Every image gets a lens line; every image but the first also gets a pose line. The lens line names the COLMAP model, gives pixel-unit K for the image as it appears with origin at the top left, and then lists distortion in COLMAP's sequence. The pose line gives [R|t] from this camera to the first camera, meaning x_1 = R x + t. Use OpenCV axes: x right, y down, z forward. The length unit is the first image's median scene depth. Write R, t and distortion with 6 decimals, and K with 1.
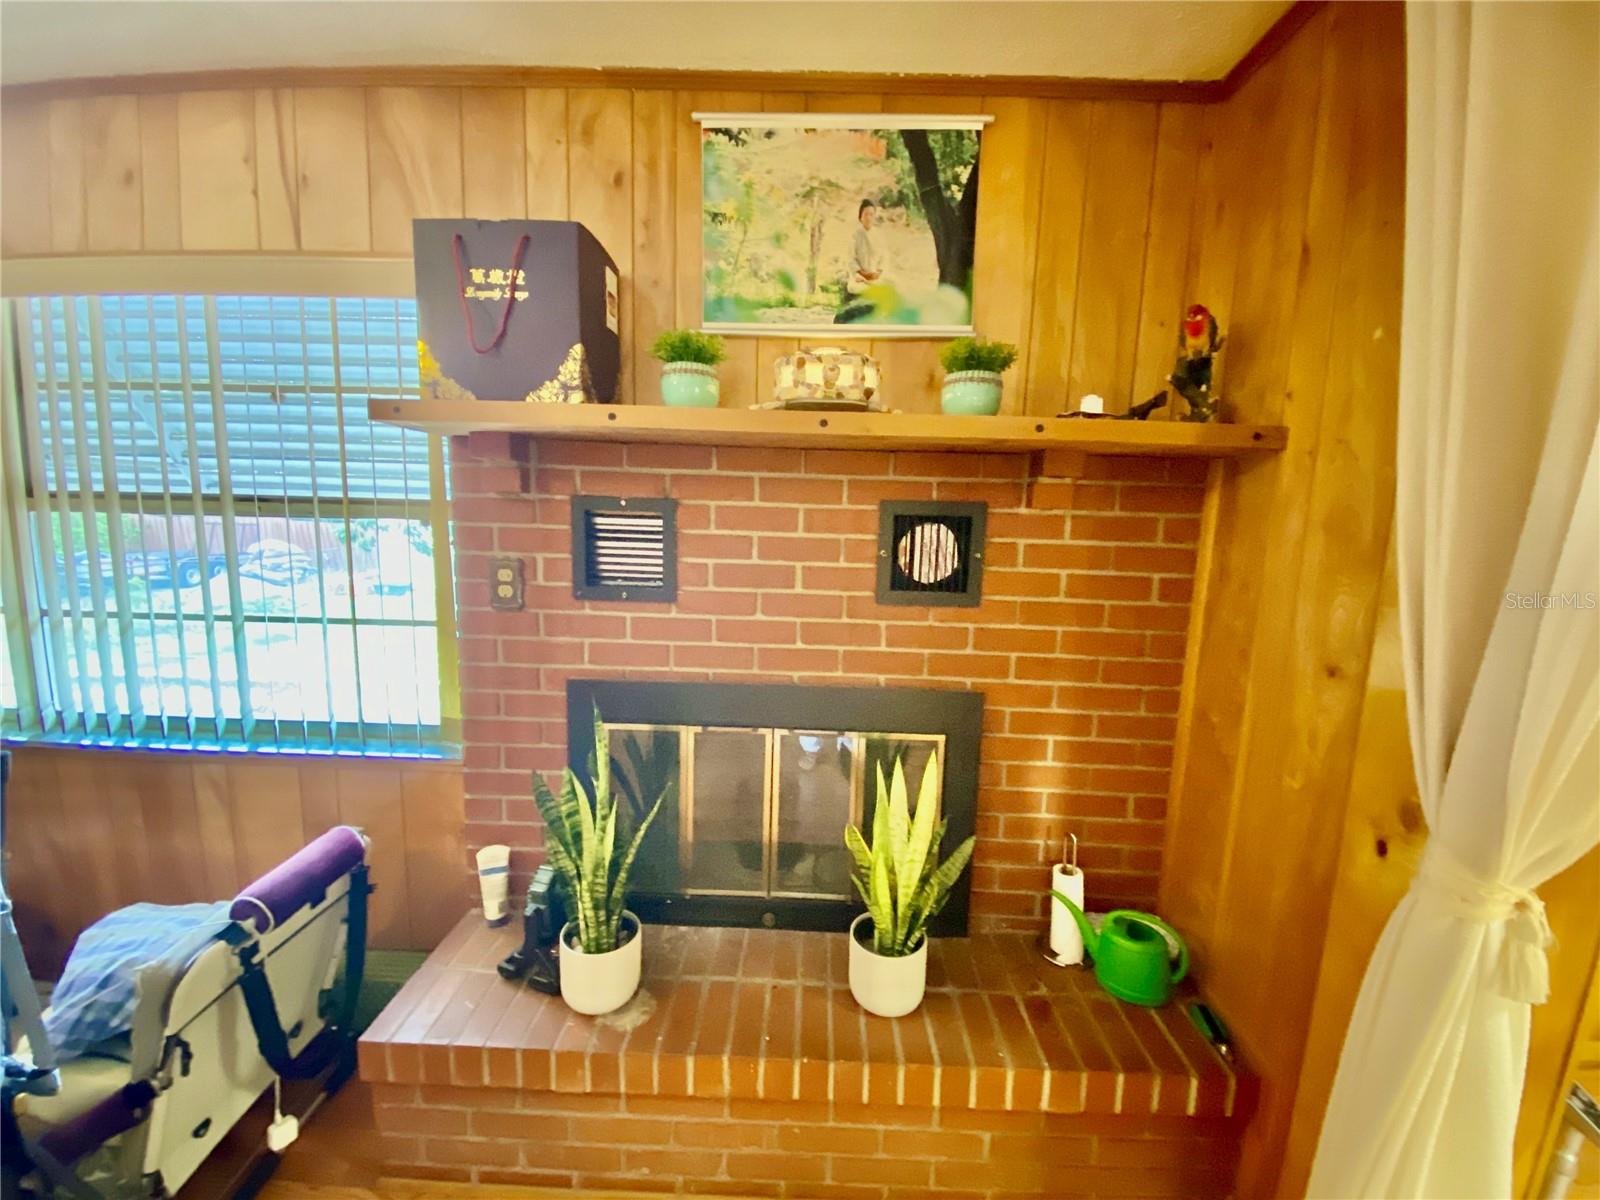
lens RADIAL K [[643.2, 0, 790.7], [0, 643.2, 605.8], [0, 0, 1]] dist [0.010670, -0.015123]
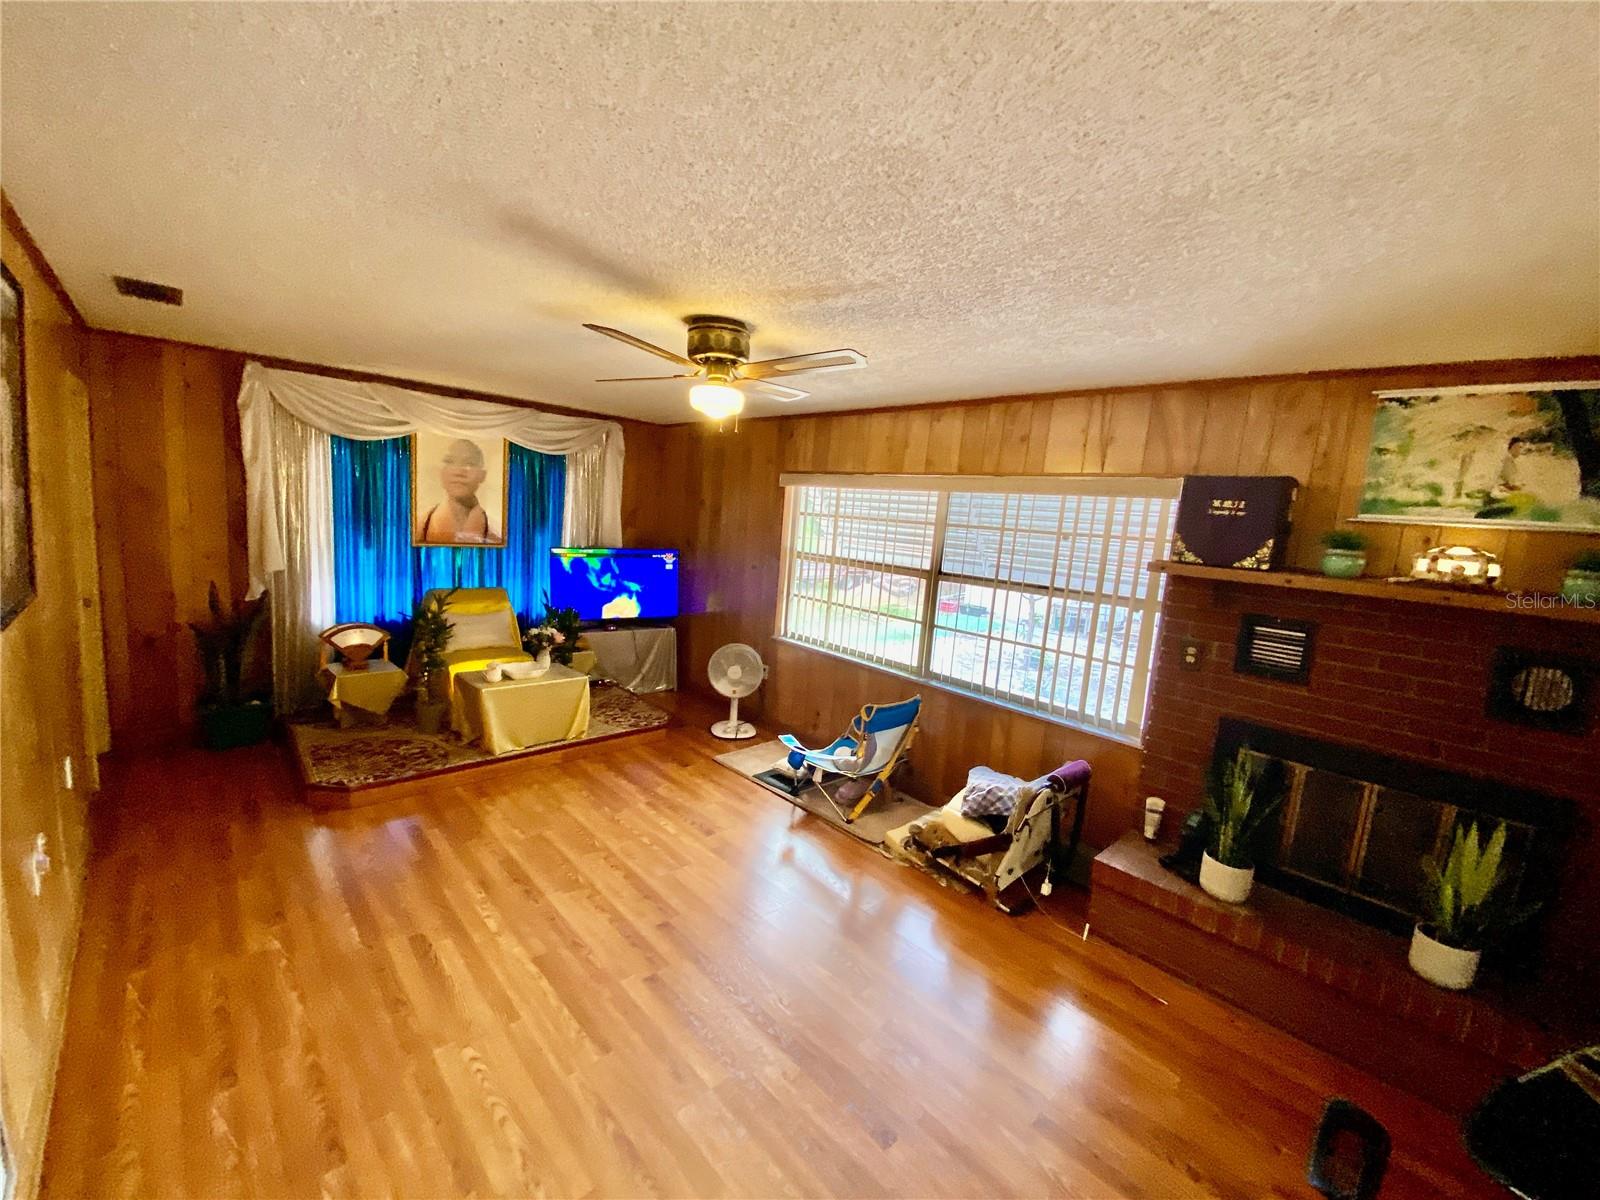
lens RADIAL K [[643.2, 0, 796.5], [0, 643.2, 603.6], [0, 0, 1]] dist [0.010670, -0.015123]
pose [[0.702174, 0.123452, -0.701221, 0.027203], [-0.160512, 0.986948, 0.013026, -0.023716], [0.693677, 0.103408, 0.712825, -1.084902]]
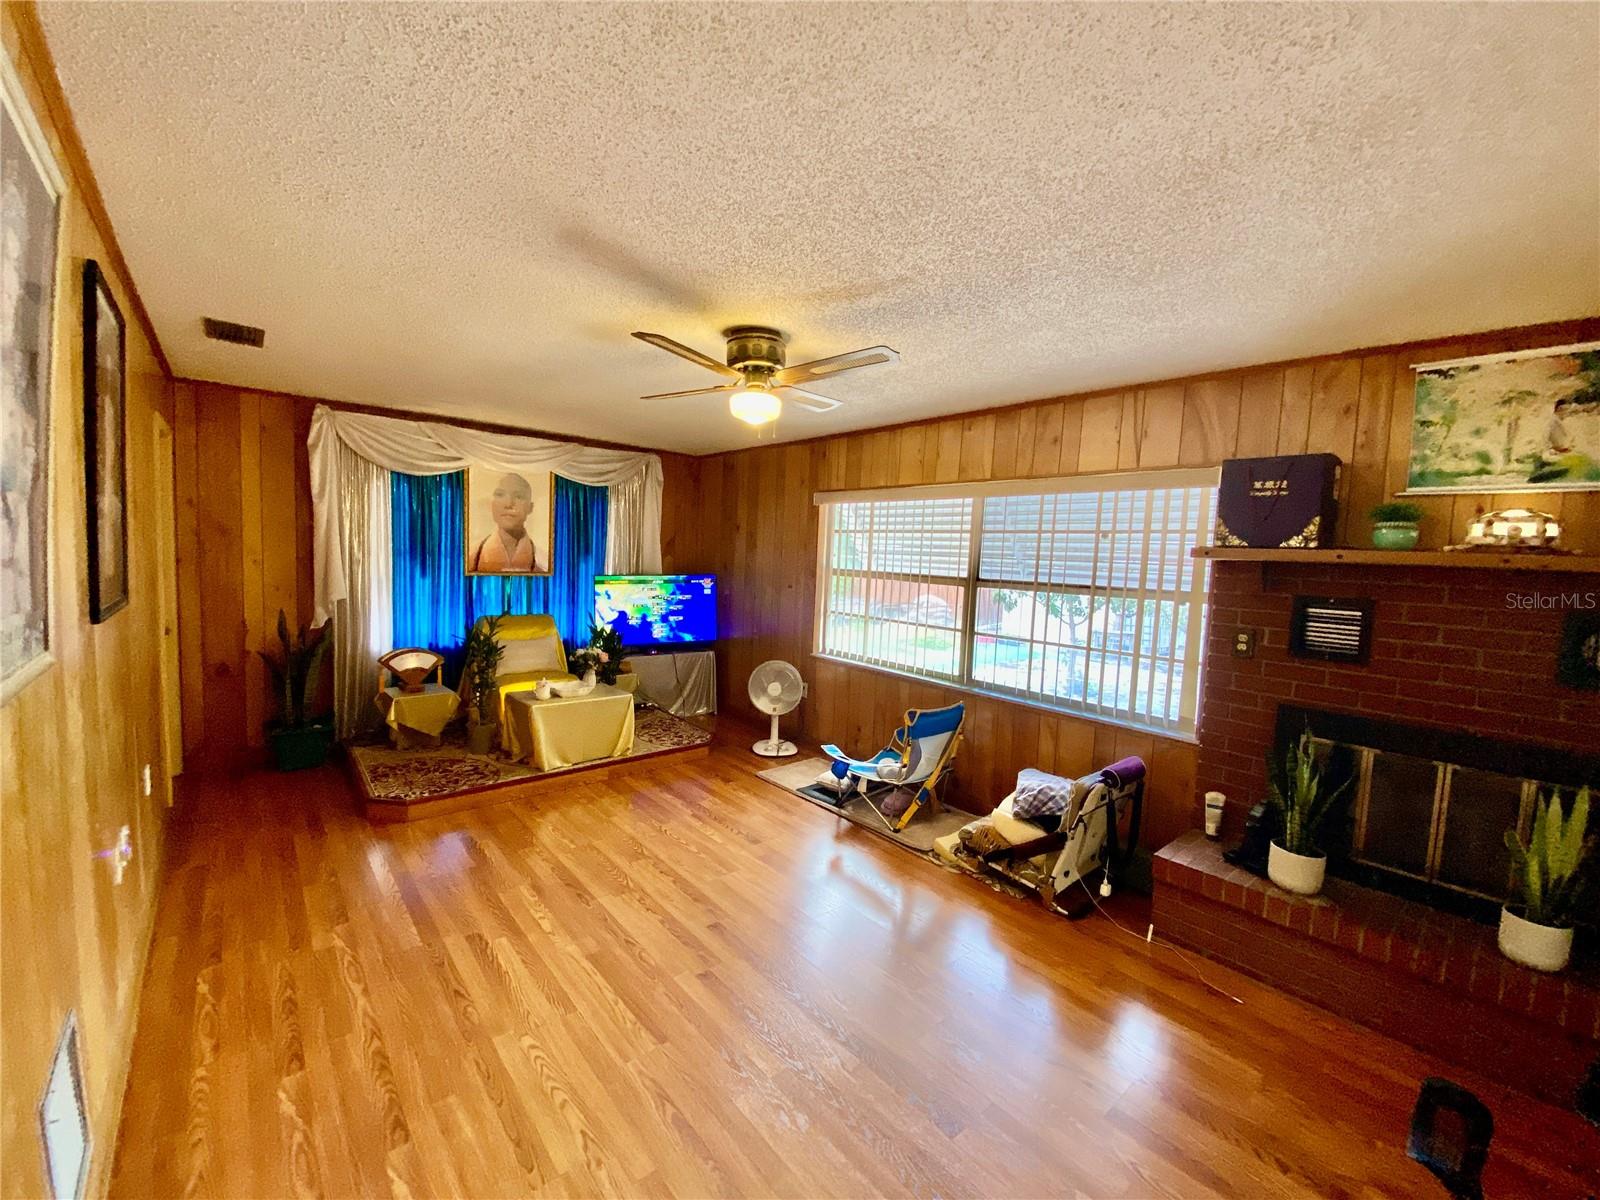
lens RADIAL K [[643.2, 0, 796.5], [0, 643.2, 605.1], [0, 0, 1]] dist [0.010670, -0.015123]
pose [[0.667708, 0.057184, -0.742224, 0.045344], [-0.132436, 0.990265, -0.042846, 0.104021], [0.732548, 0.126905, 0.668781, -1.109666]]
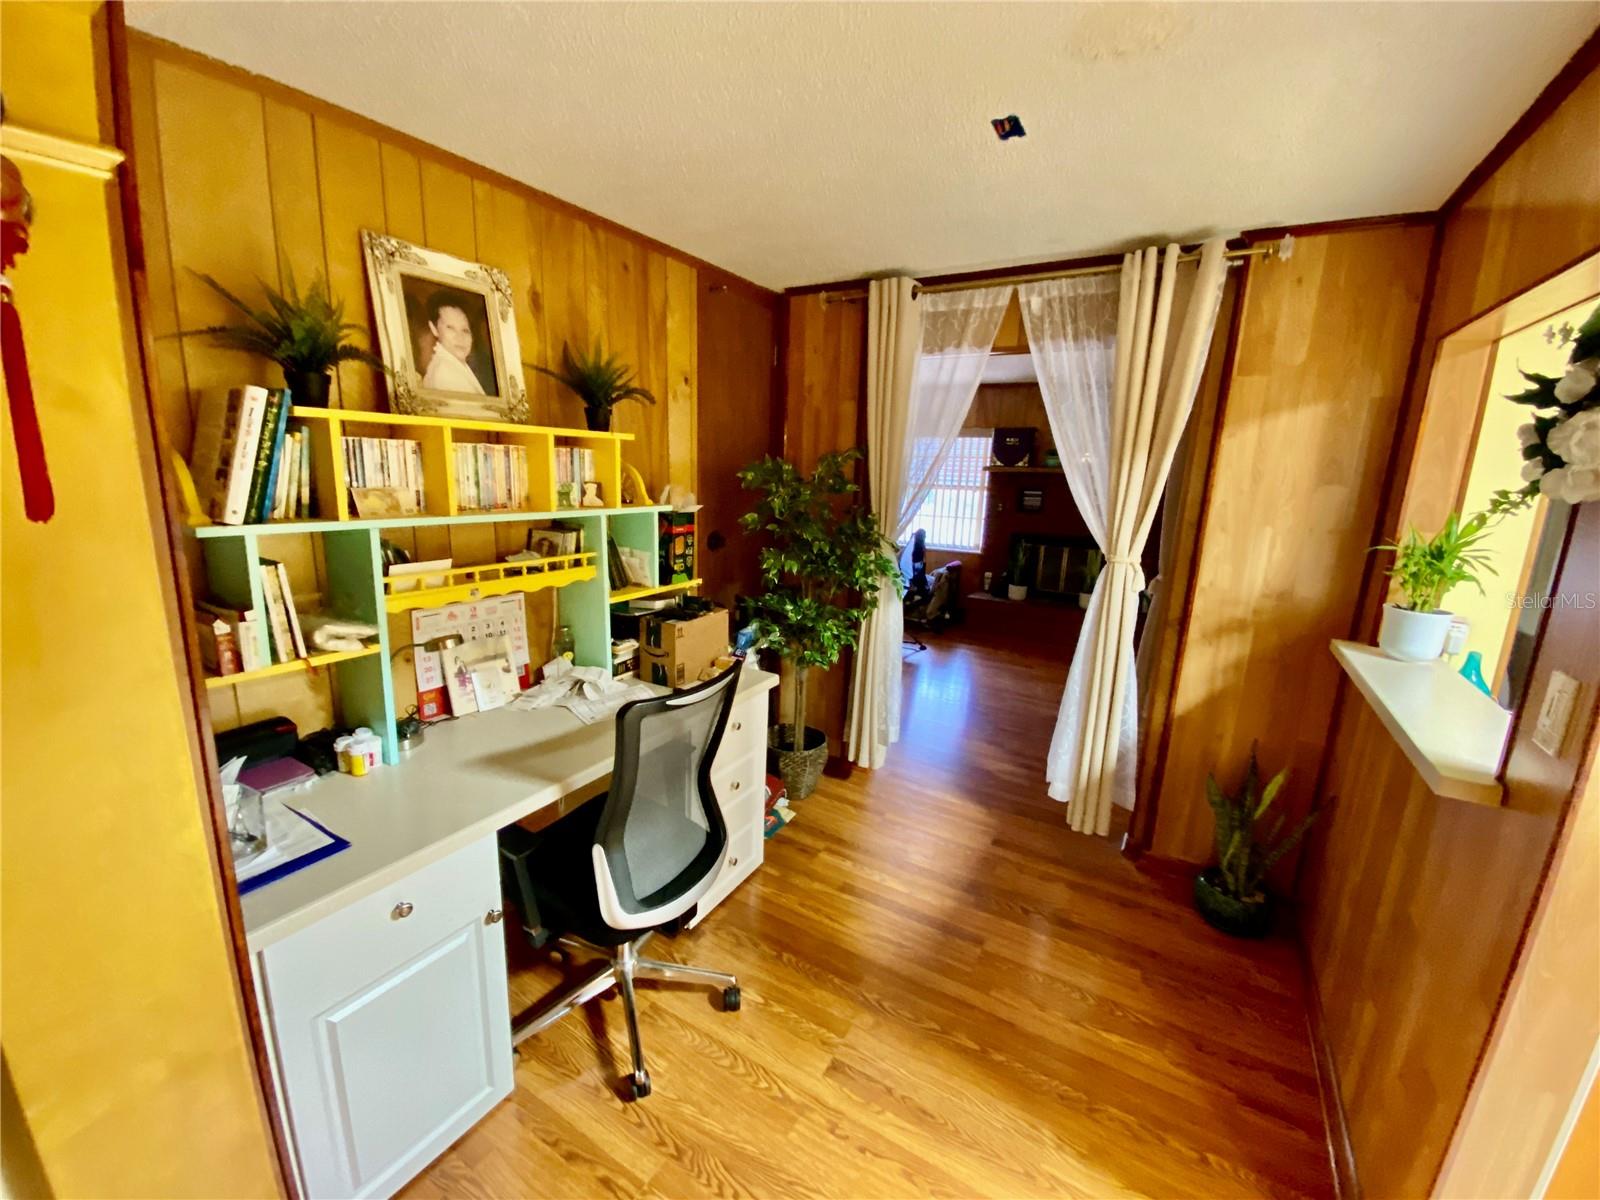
lens RADIAL K [[643.2, 0, 790.3], [0, 643.2, 609.7], [0, 0, 1]] dist [0.010670, -0.015123]
pose [[0.862450, 0.112974, -0.493372, 0.517958], [-0.085203, 0.993266, 0.078500, 0.418258], [0.498919, -0.025665, 0.866269, -3.339190]]
